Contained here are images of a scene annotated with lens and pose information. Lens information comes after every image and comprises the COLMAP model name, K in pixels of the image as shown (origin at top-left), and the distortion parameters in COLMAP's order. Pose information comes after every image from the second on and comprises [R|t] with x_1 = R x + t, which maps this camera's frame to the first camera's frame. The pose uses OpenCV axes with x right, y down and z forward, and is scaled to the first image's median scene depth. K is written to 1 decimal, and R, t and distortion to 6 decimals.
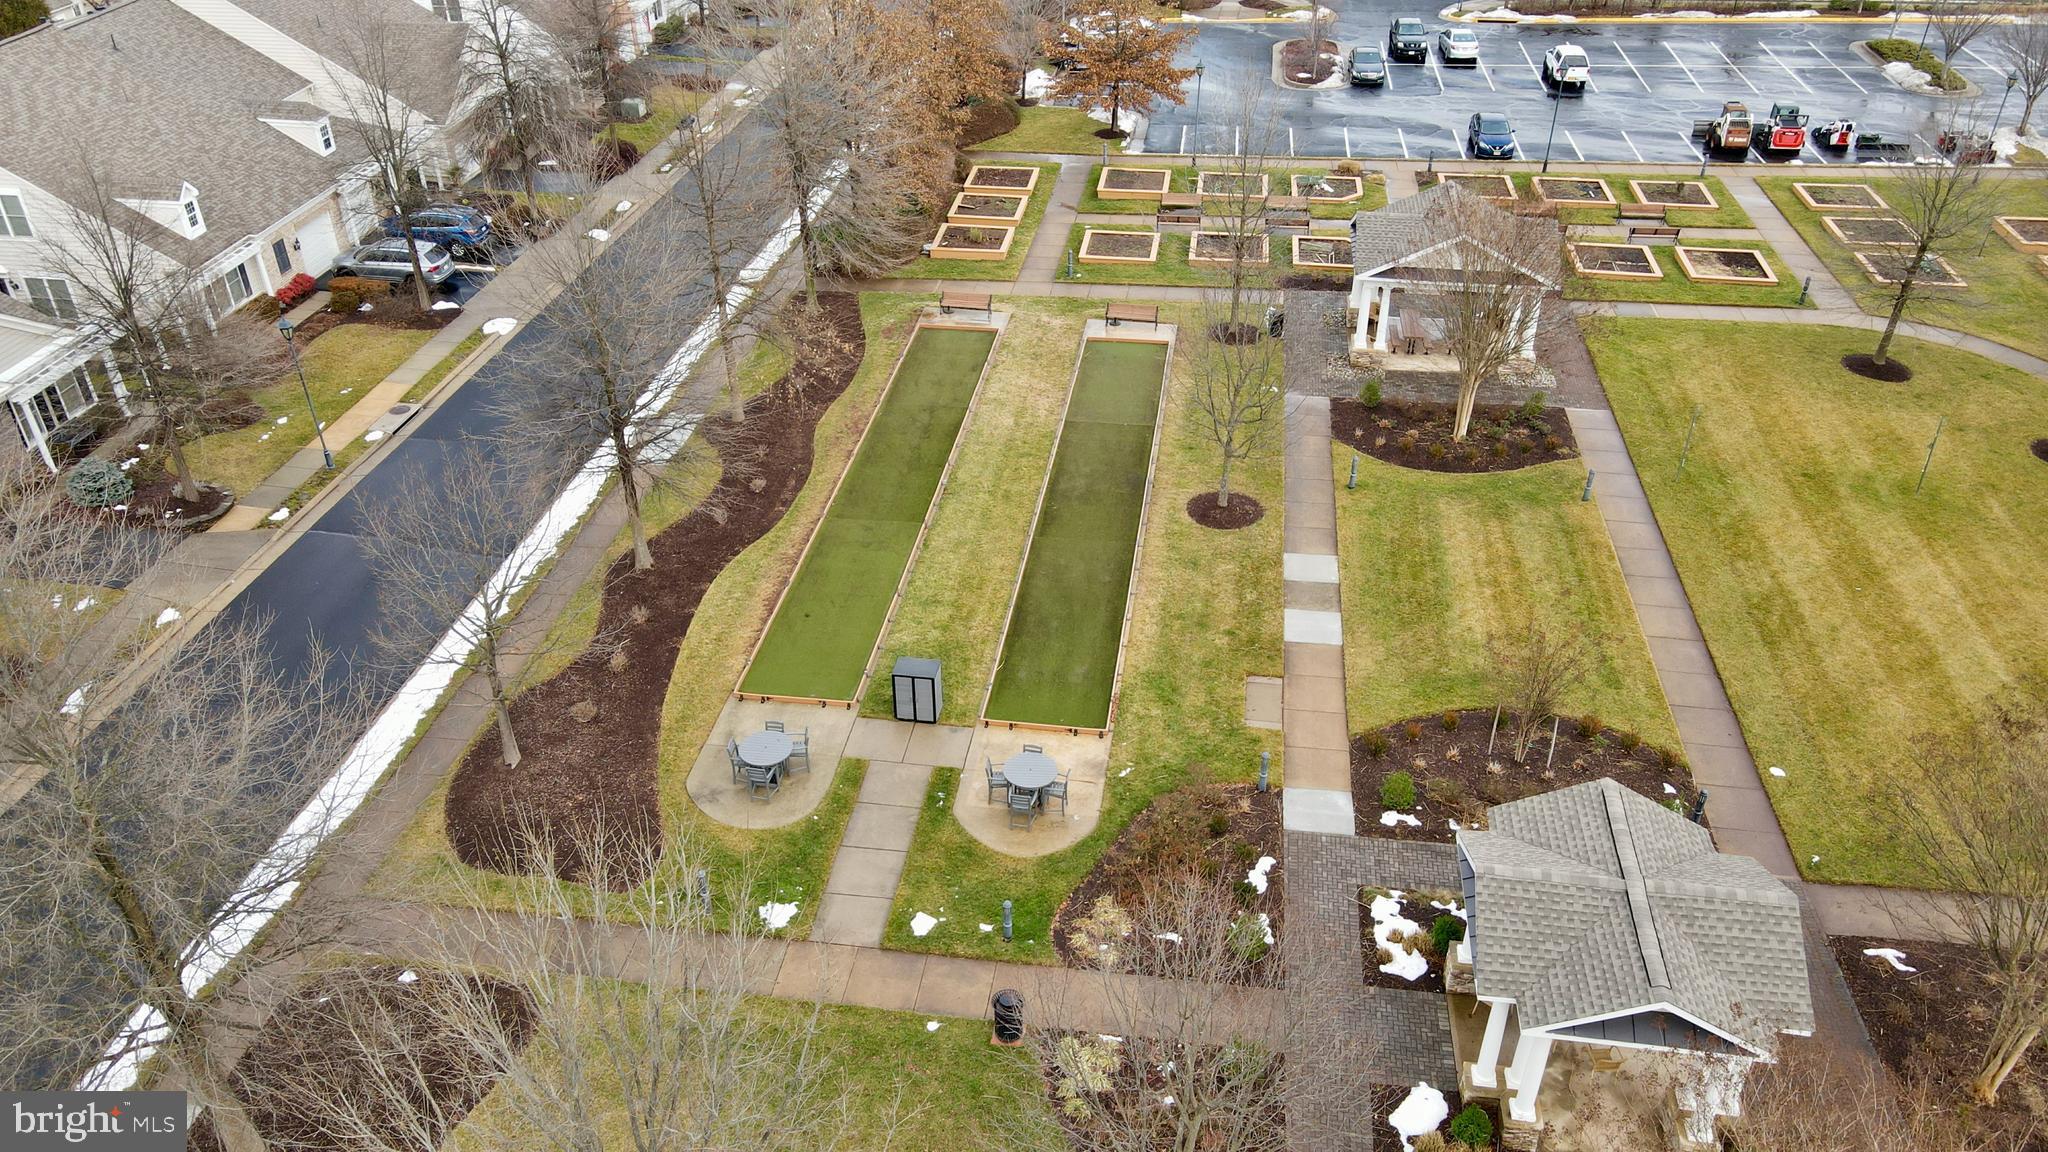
lens RADIAL K [[1517.0, 0, 1015.1], [0, 1517.0, 595.0], [0, 0, 1]] dist [0.001303, 0.021285]
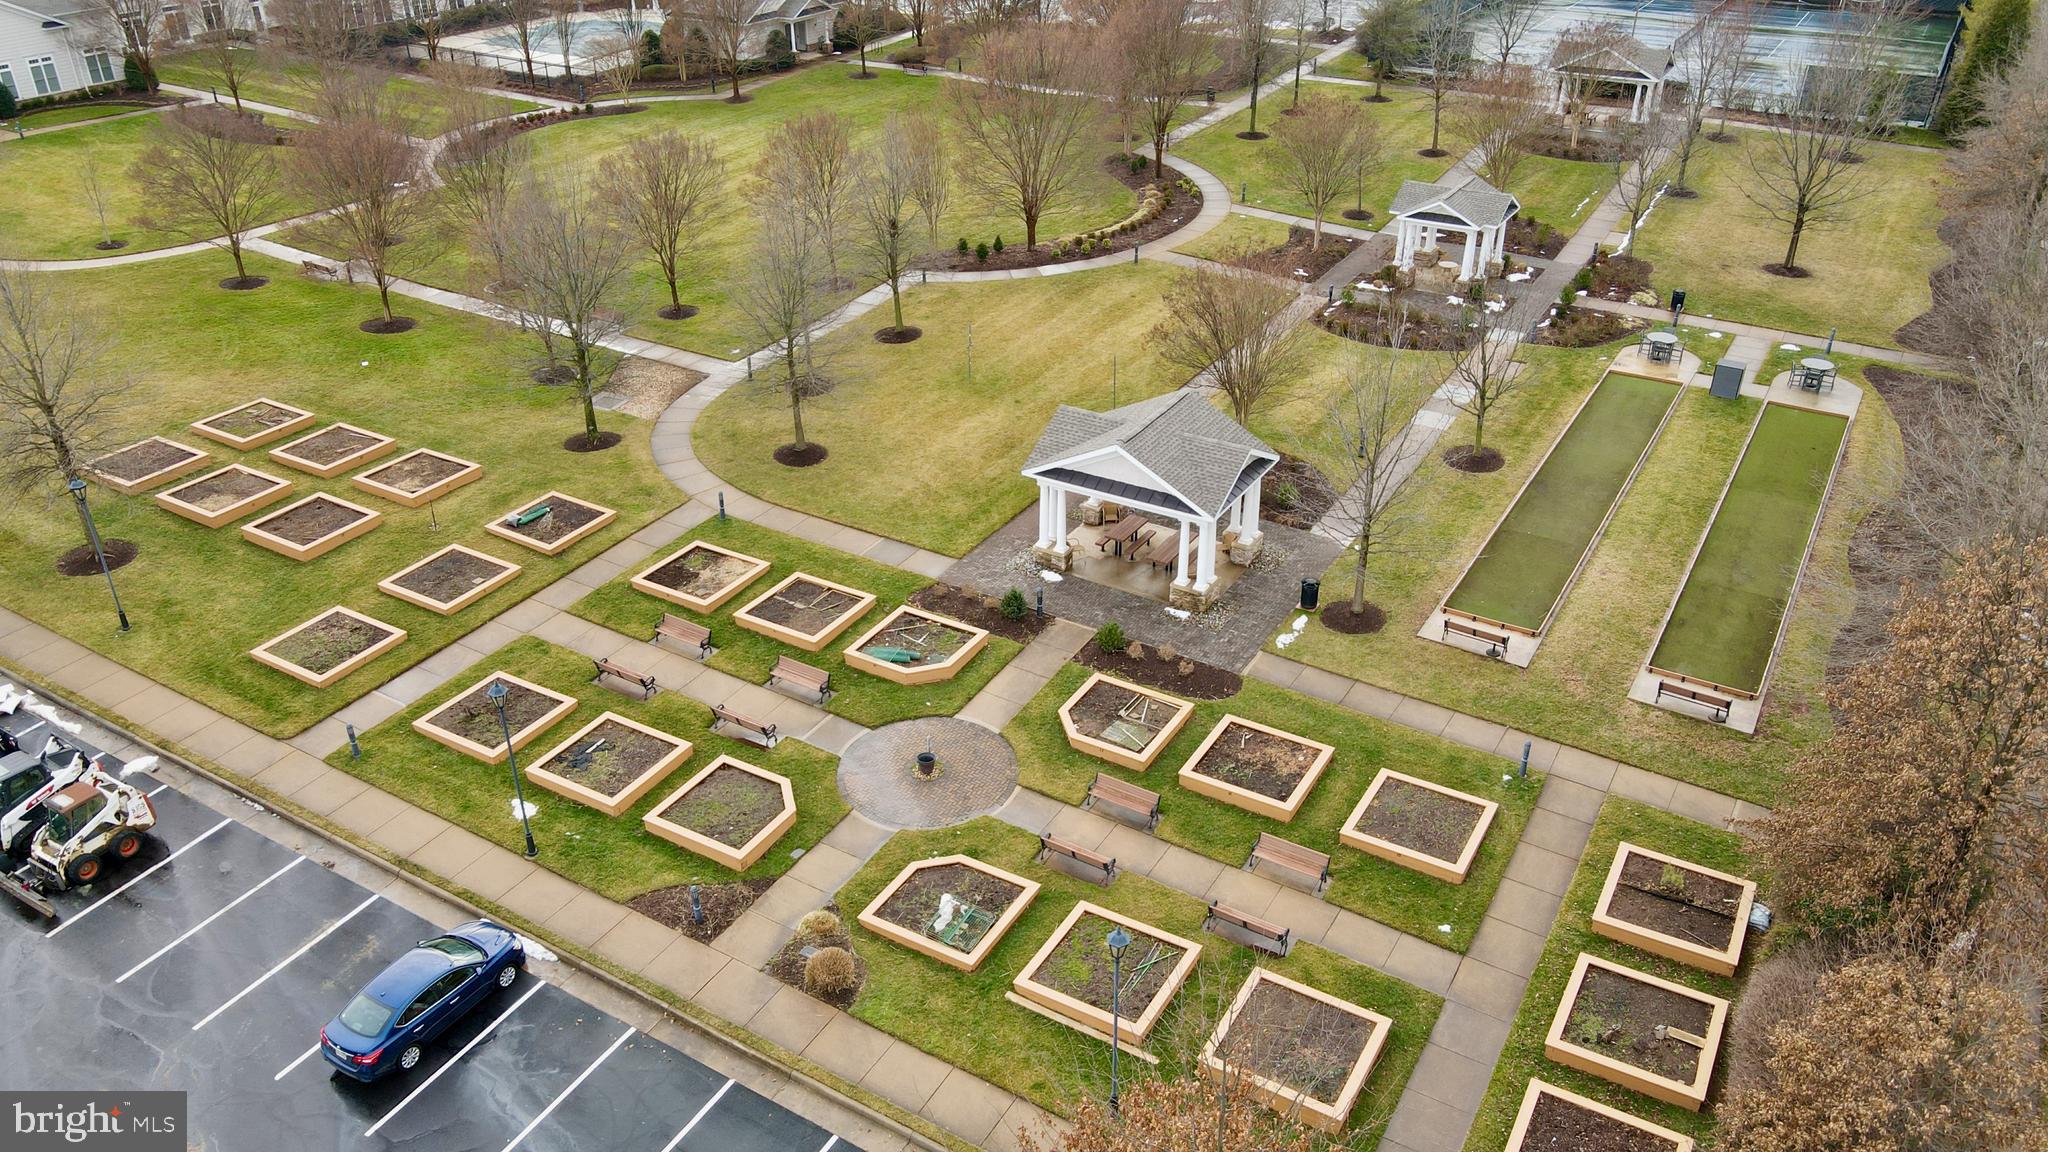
lens RADIAL K [[1517.0, 0, 1007.8], [0, 1517.0, 585.5], [0, 0, 1]] dist [0.001303, 0.021285]
pose [[-0.920951, -0.189243, 0.340642, 0.035759], [0.222677, 0.461801, 0.858577, -0.957649], [-0.319788, 0.866560, -0.383156, 1.373684]]
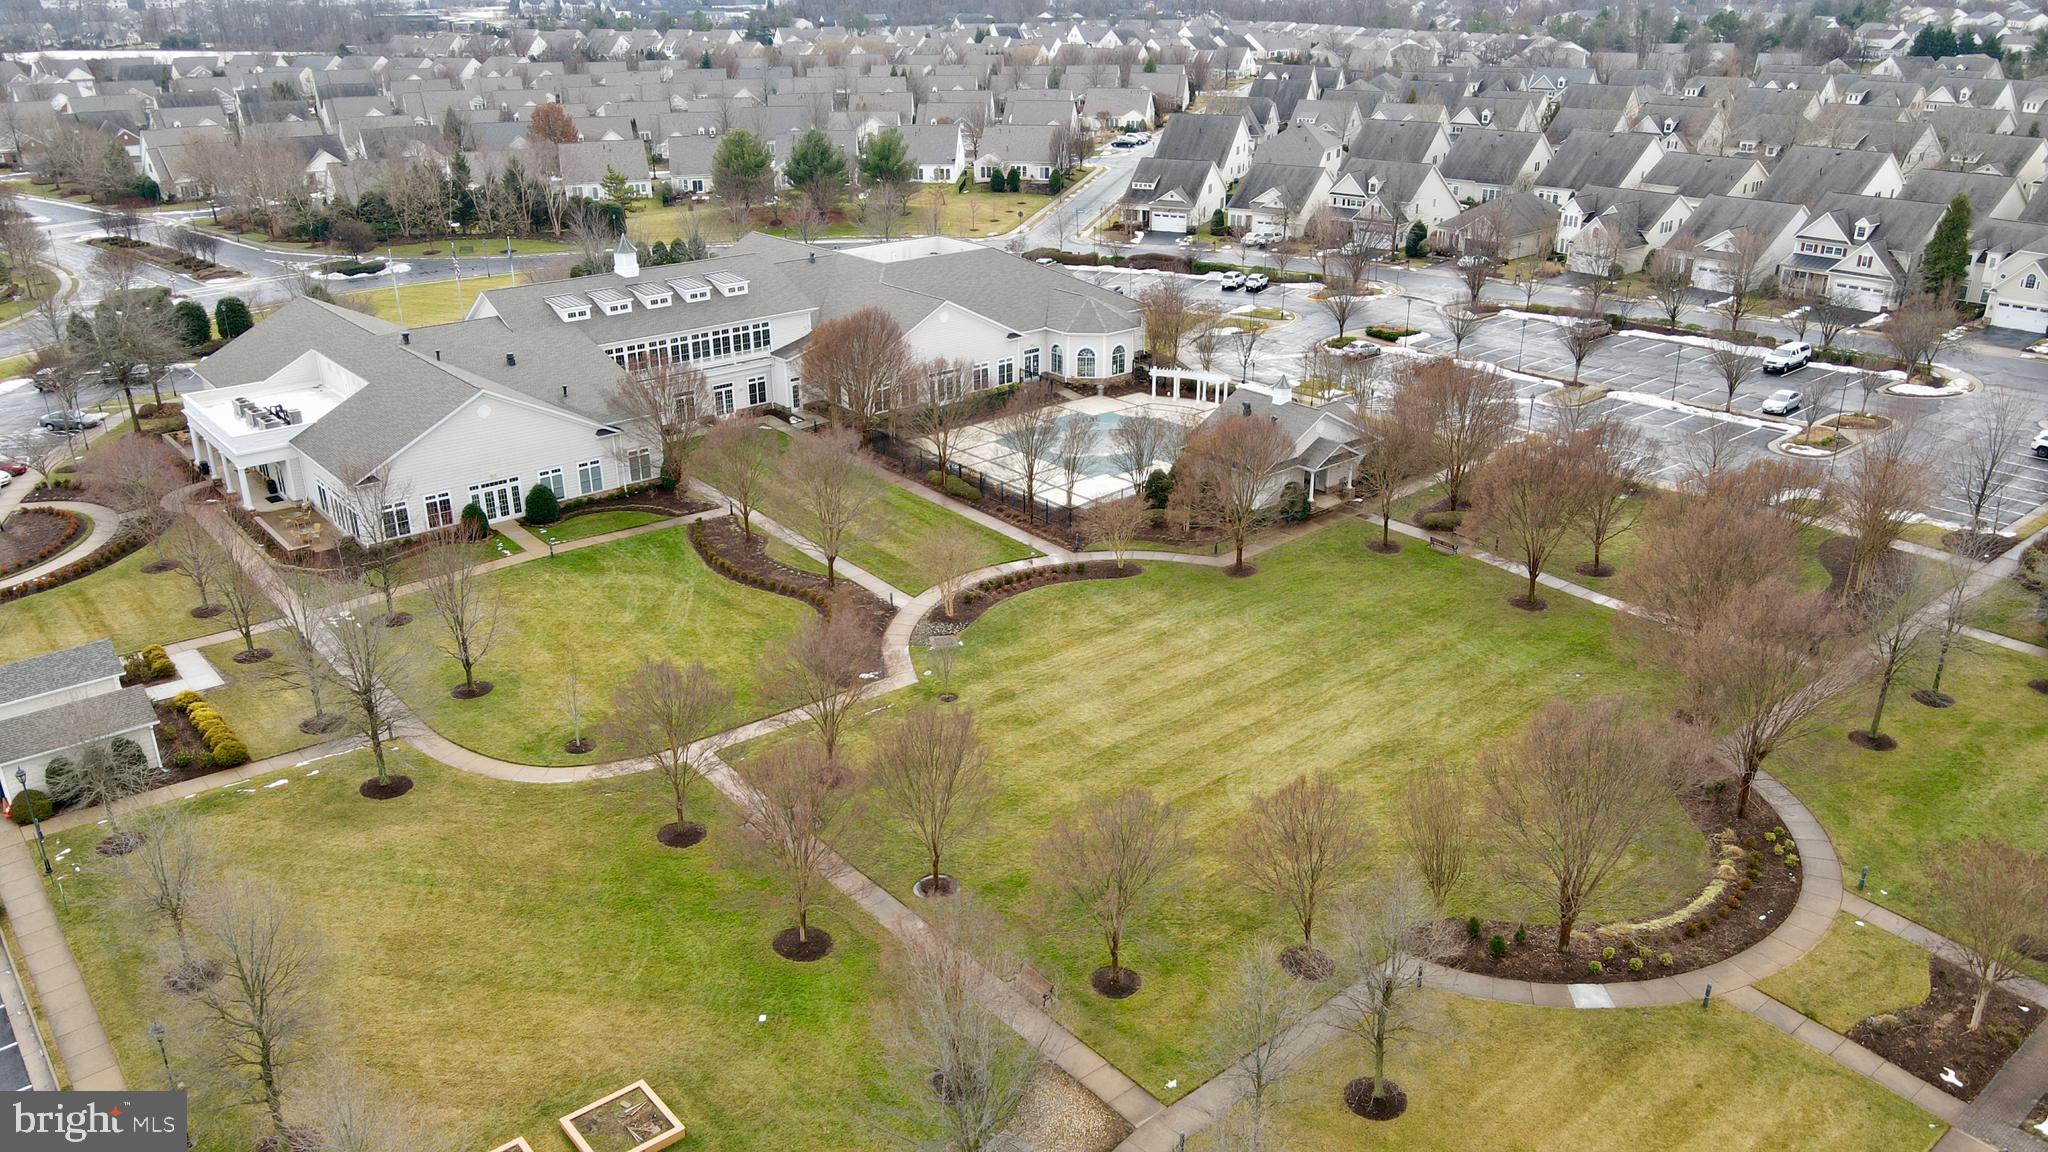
lens RADIAL K [[1517.0, 0, 1016.9], [0, 1517.0, 579.5], [0, 0, 1]] dist [0.001303, 0.021285]
pose [[-0.741766, -0.257244, 0.619361, 0.227010], [0.379707, 0.600154, 0.704015, -0.992149], [-0.552816, 0.757391, -0.347497, 0.967714]]
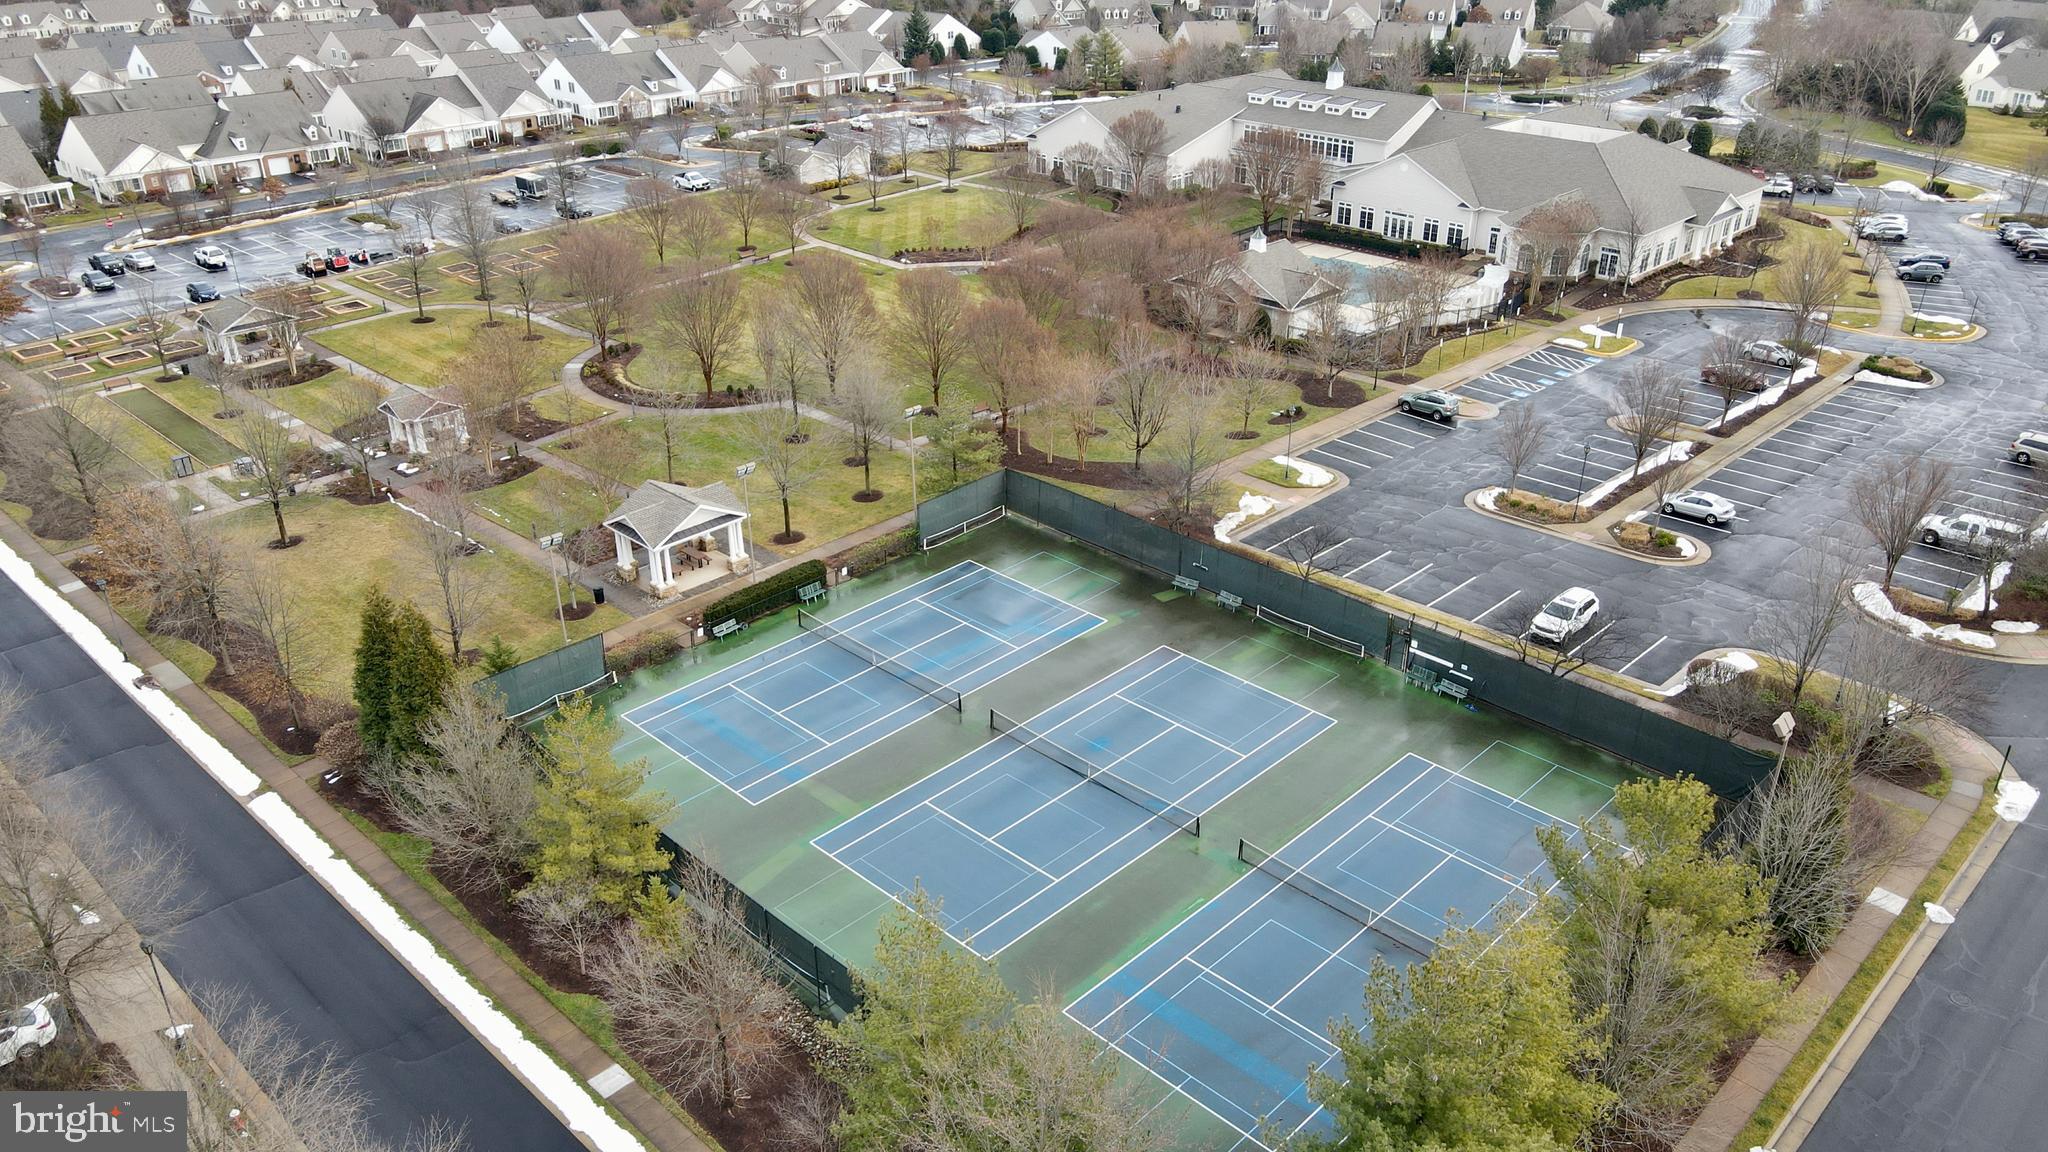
lens RADIAL K [[1517.0, 0, 1004.3], [0, 1517.0, 581.9], [0, 0, 1]] dist [0.001303, 0.021285]
pose [[0.597754, -0.362440, 0.715071, -0.839934], [0.455661, 0.887481, 0.068924, 0.507014], [-0.659593, 0.284630, 0.695645, -1.309187]]
